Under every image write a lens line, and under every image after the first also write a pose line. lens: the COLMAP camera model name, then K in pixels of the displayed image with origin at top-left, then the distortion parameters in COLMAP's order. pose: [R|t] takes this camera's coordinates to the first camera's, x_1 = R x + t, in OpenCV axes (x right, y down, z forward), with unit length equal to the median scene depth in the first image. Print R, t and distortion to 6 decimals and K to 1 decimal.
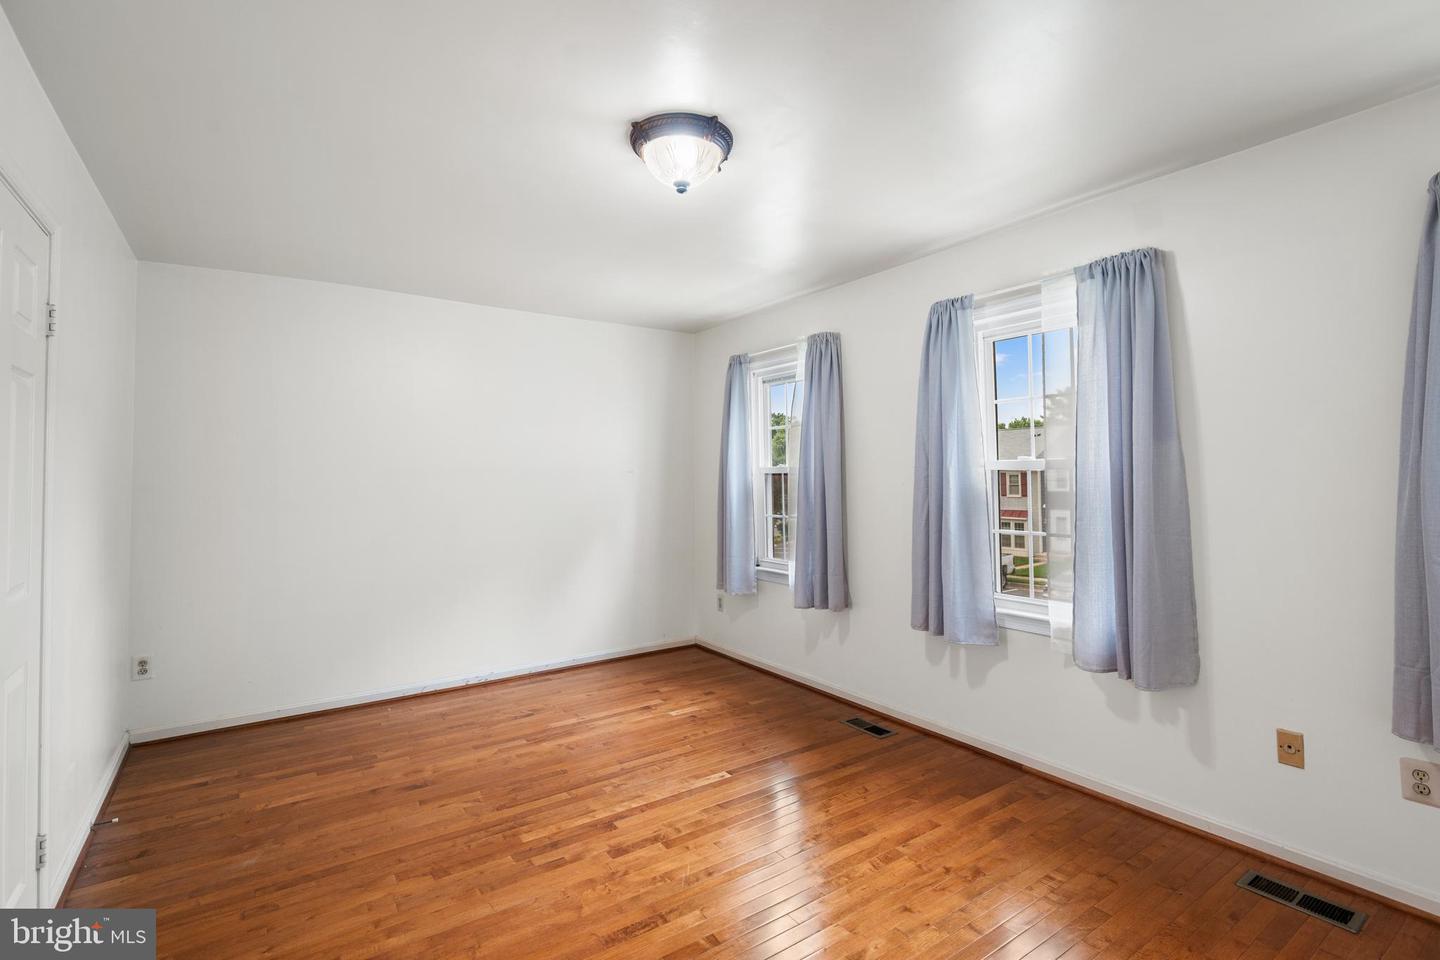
lens RADIAL K [[658.3, 0, 723.2], [0, 658.3, 480.1], [0, 0, 1]] dist [-0.000406, -0.000216]
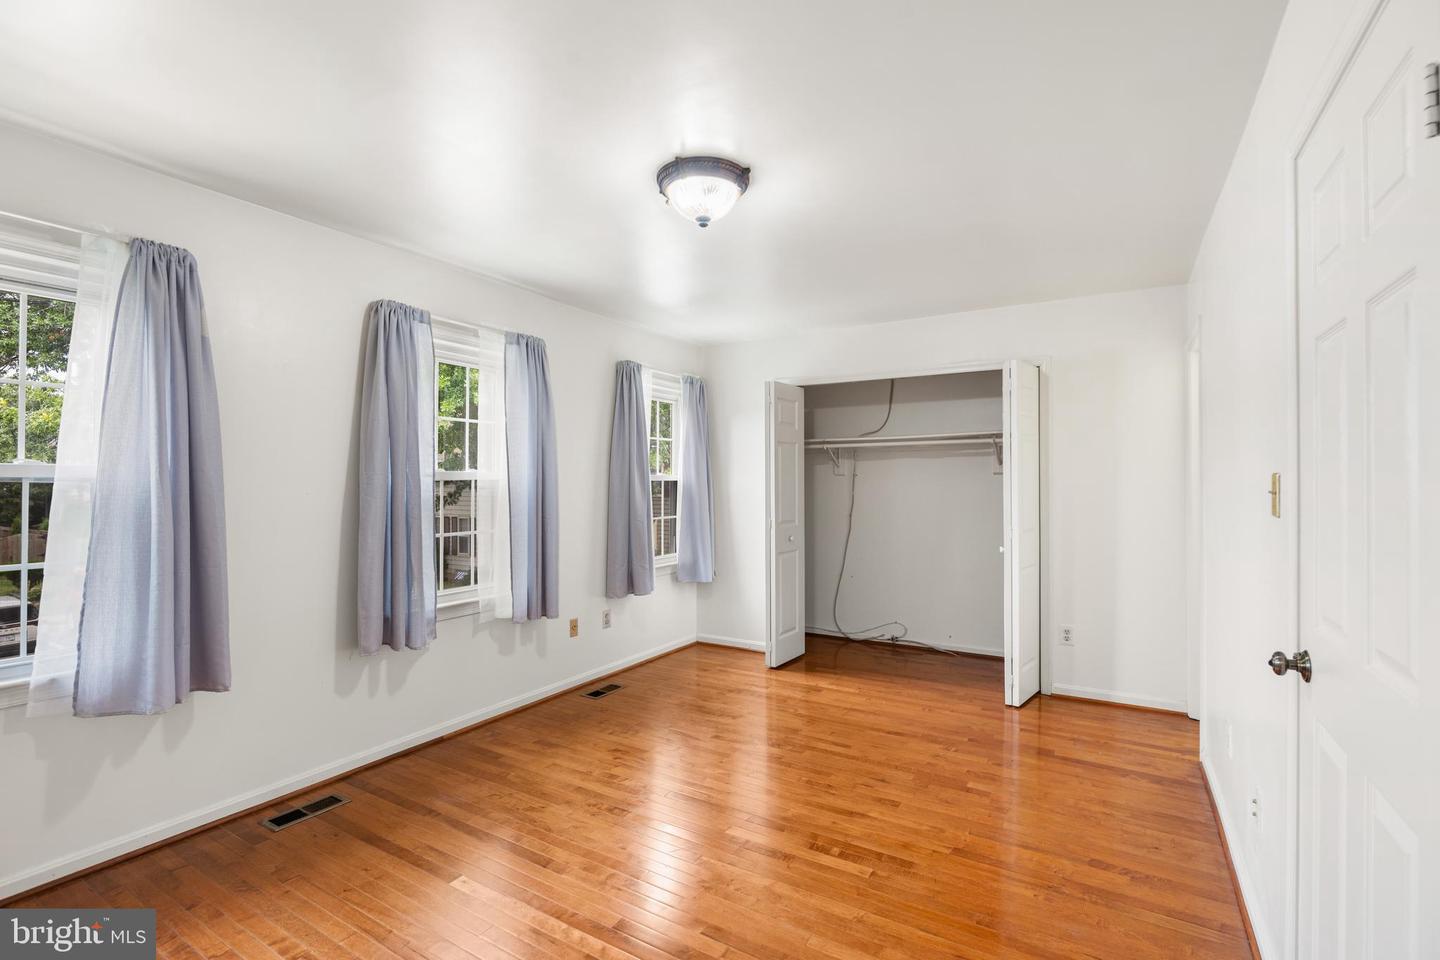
lens RADIAL K [[668.3, 0, 716.6], [0, 668.3, 493.3], [0, 0, 1]] dist [-0.000031, -0.000038]
pose [[-0.401517, -0.002973, 0.915847, -0.860305], [0.007988, 0.999945, 0.006749, 0.005453], [-0.915817, 0.010026, -0.401472, 1.100673]]
